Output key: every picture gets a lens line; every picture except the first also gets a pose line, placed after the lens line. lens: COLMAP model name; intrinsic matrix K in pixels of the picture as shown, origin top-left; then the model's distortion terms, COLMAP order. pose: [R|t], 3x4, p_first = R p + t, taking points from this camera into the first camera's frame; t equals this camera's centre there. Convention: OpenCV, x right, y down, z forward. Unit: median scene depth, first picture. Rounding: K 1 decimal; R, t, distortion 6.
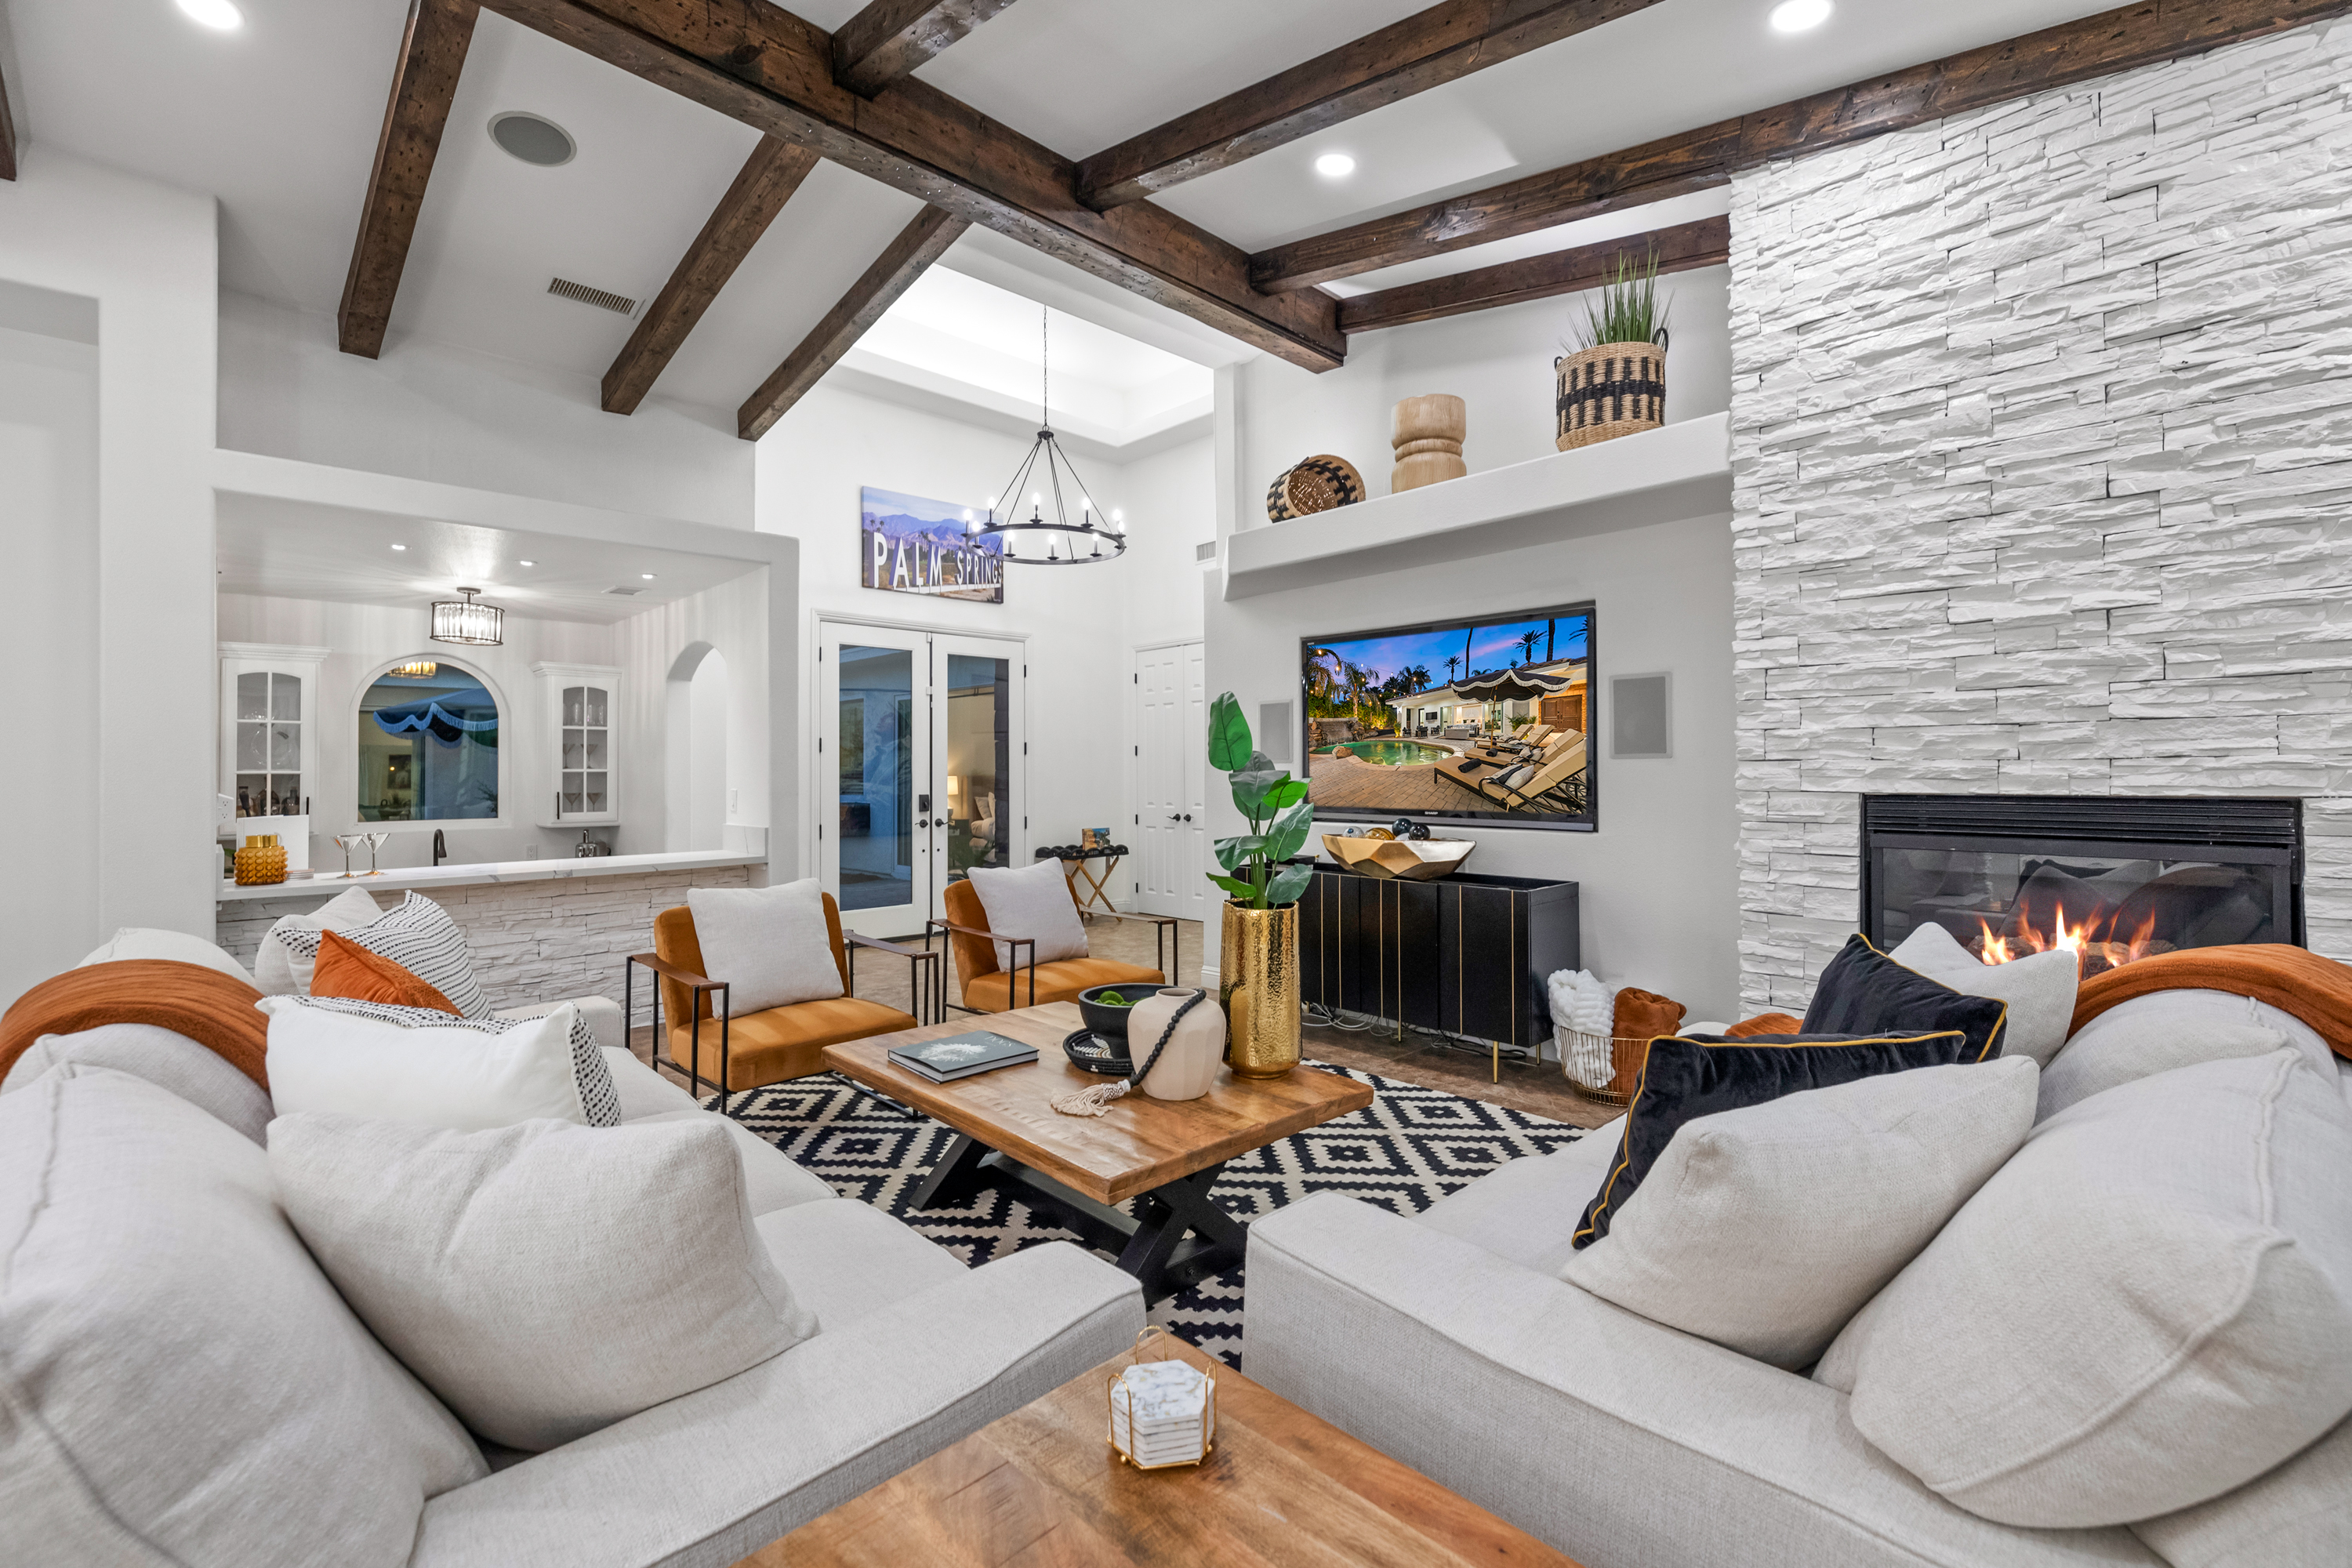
lens RADIAL K [[1002.6, 0, 1166.3], [0, 1002.6, 765.3], [0, 0, 1]] dist [0.001269, 0.000379]
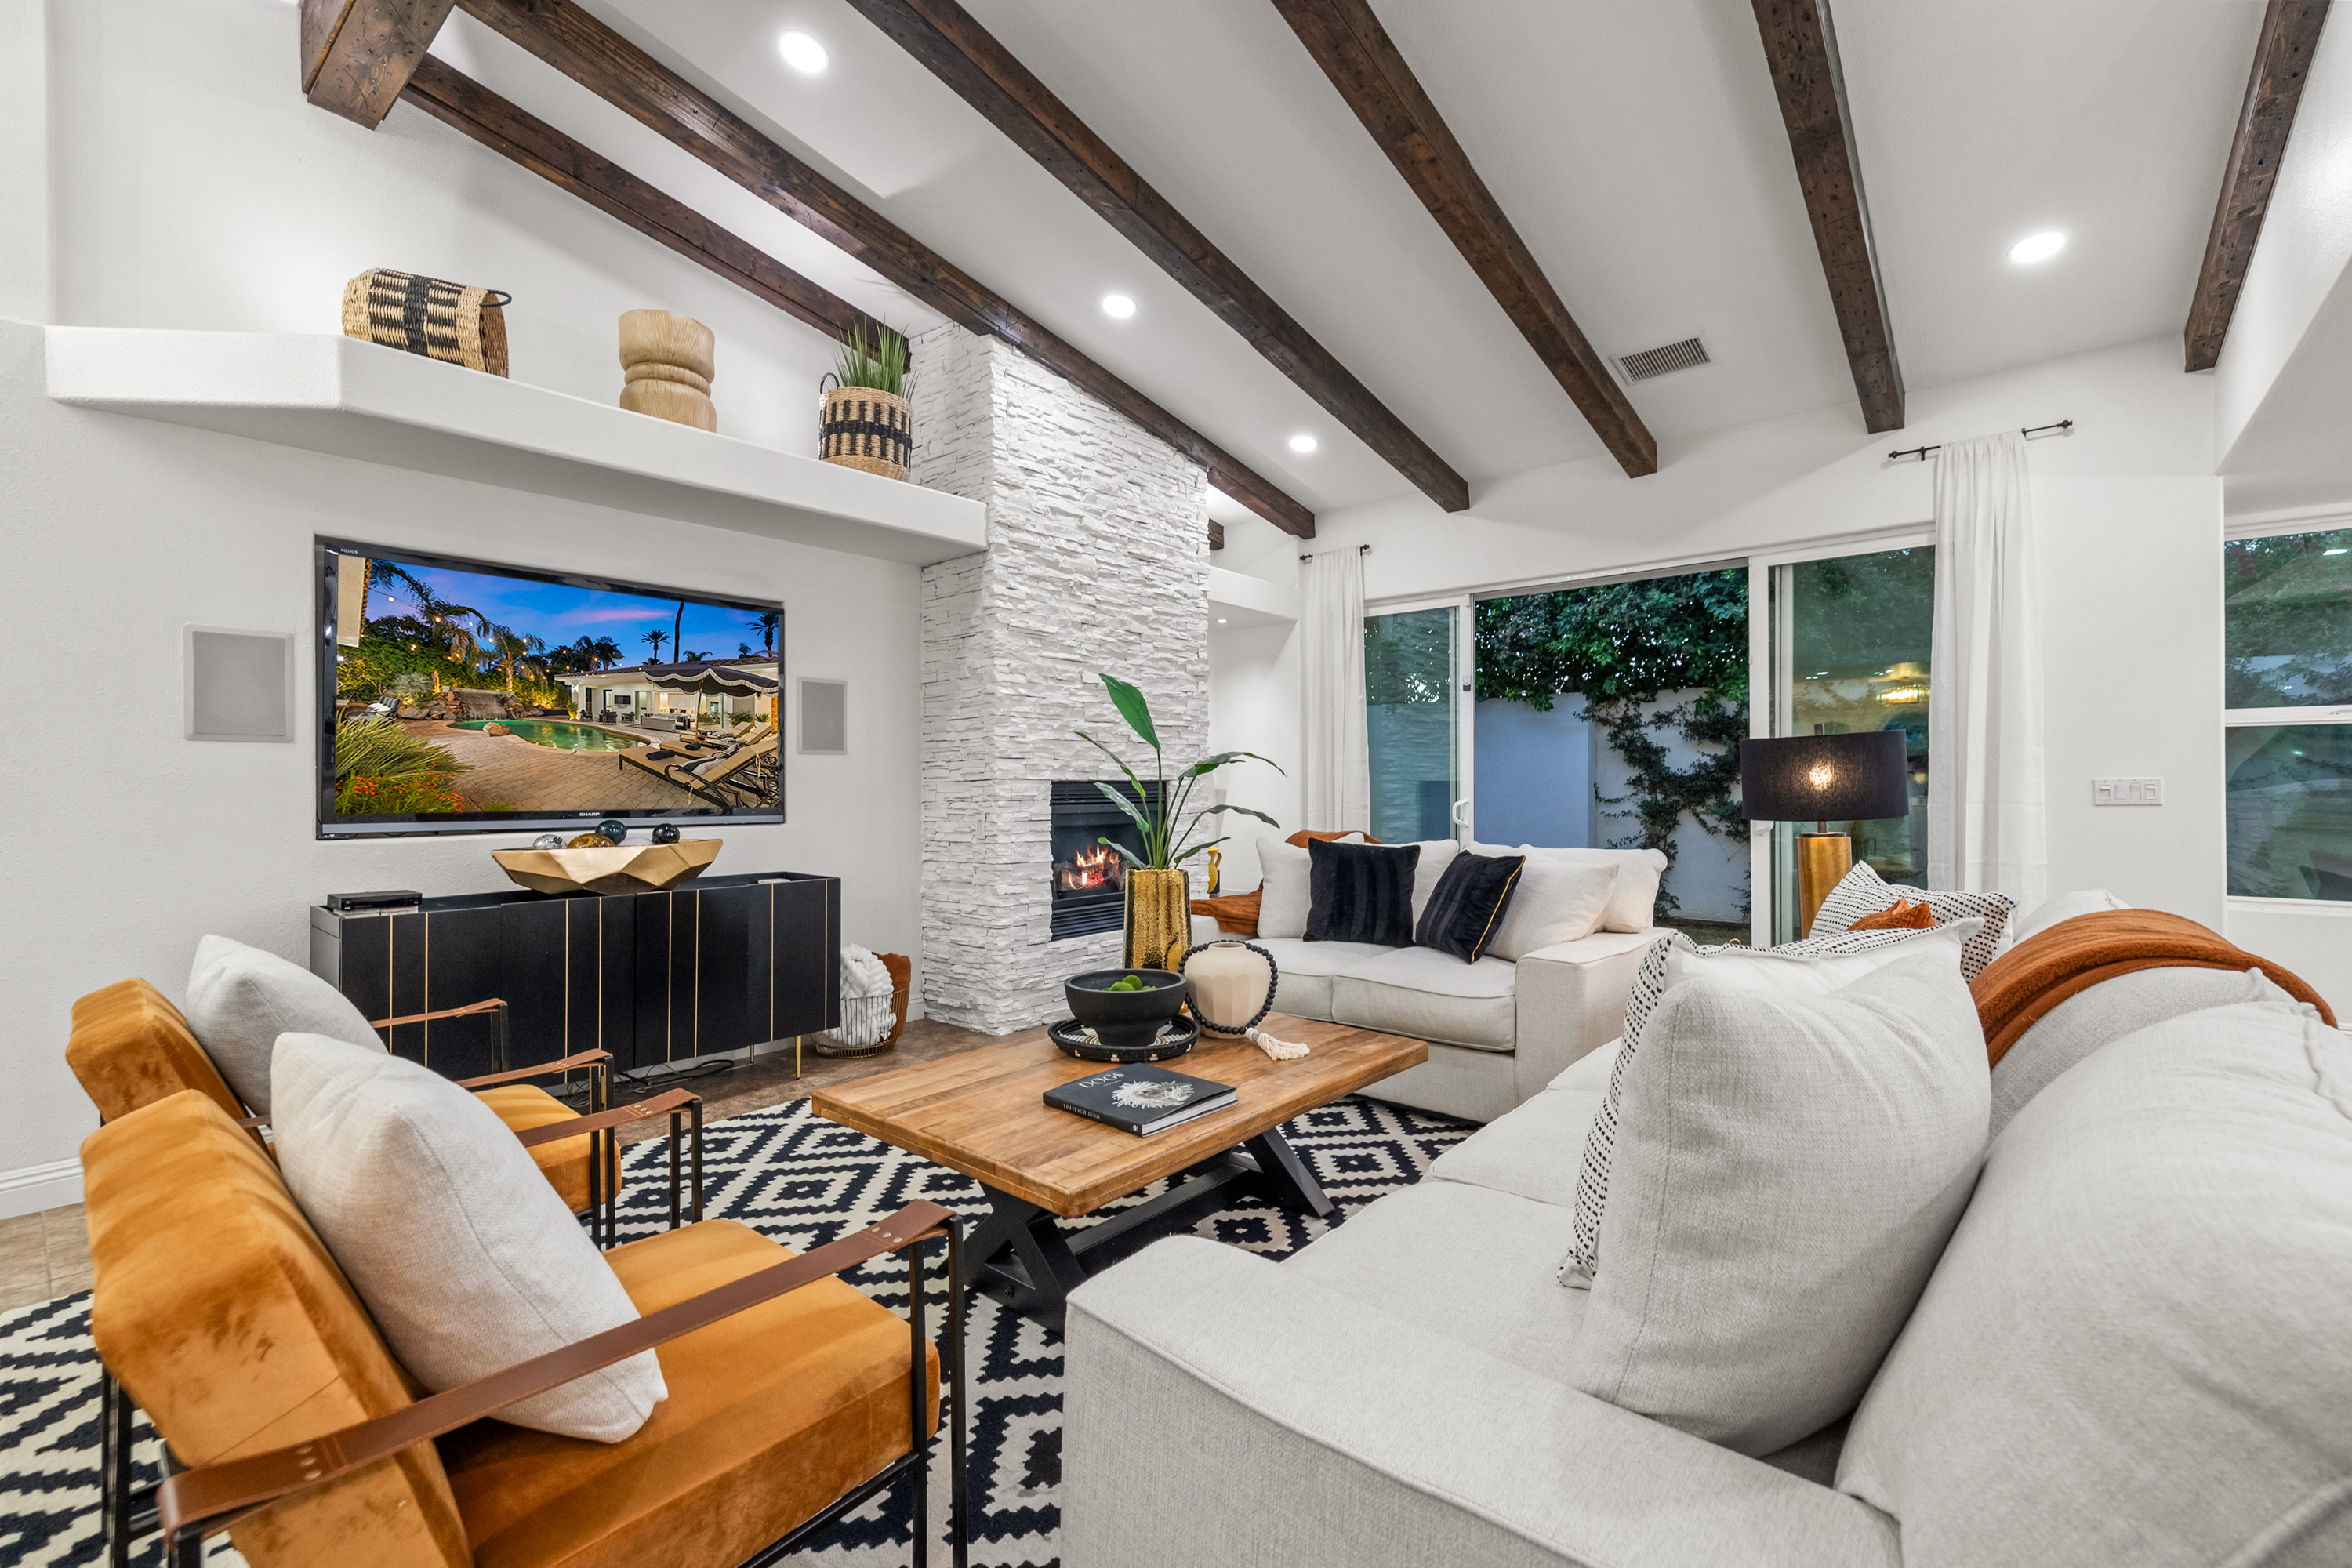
lens RADIAL K [[982.5, 0, 1176.0], [0, 982.5, 784.0], [0, 0, 1]] dist [0.001221, 0.000251]
pose [[-0.094839, 0.009182, 0.995450, -0.827652], [-0.001686, 0.999955, -0.009384, 0.044973], [-0.995491, -0.002569, -0.094820, 0.895037]]
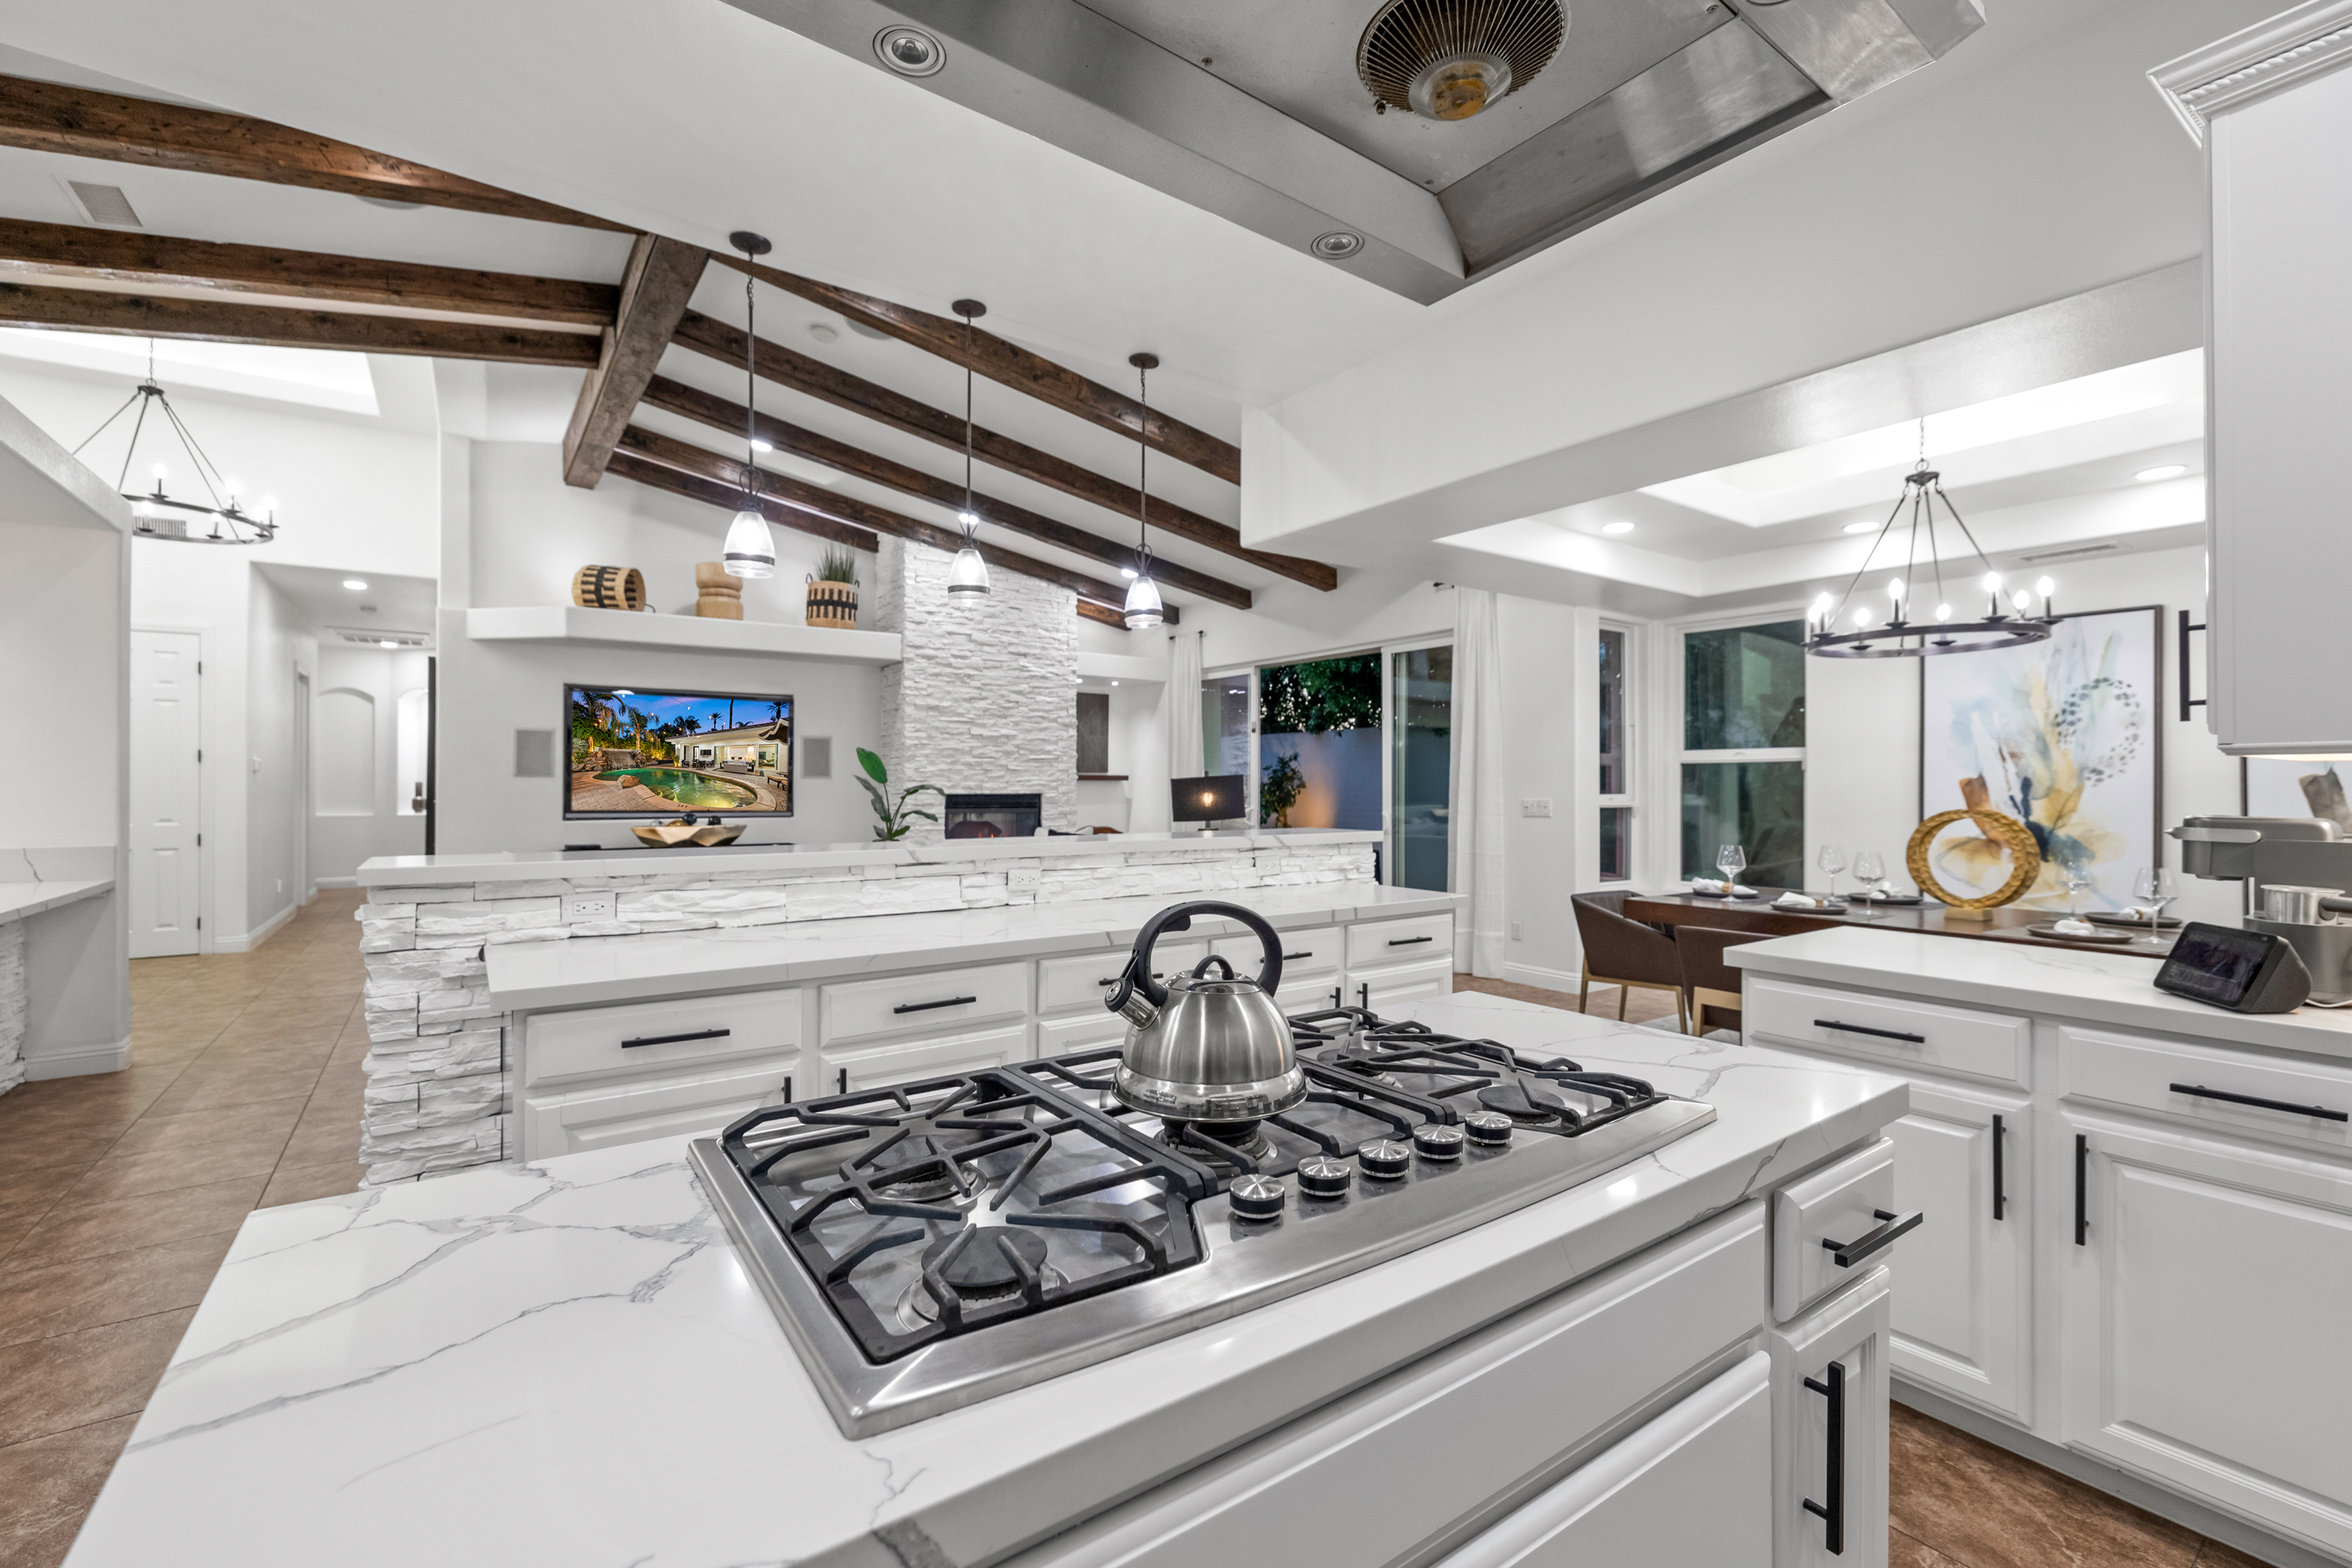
lens RADIAL K [[982.5, 0, 1176.0], [0, 982.5, 784.0], [0, 0, 1]] dist [0.001221, 0.000251]
pose [[0.158713, 0.011035, 0.987263, -1.705344], [-0.010698, 0.999898, -0.009457, 0.019268], [-0.987267, -0.009061, 0.158815, -0.026804]]
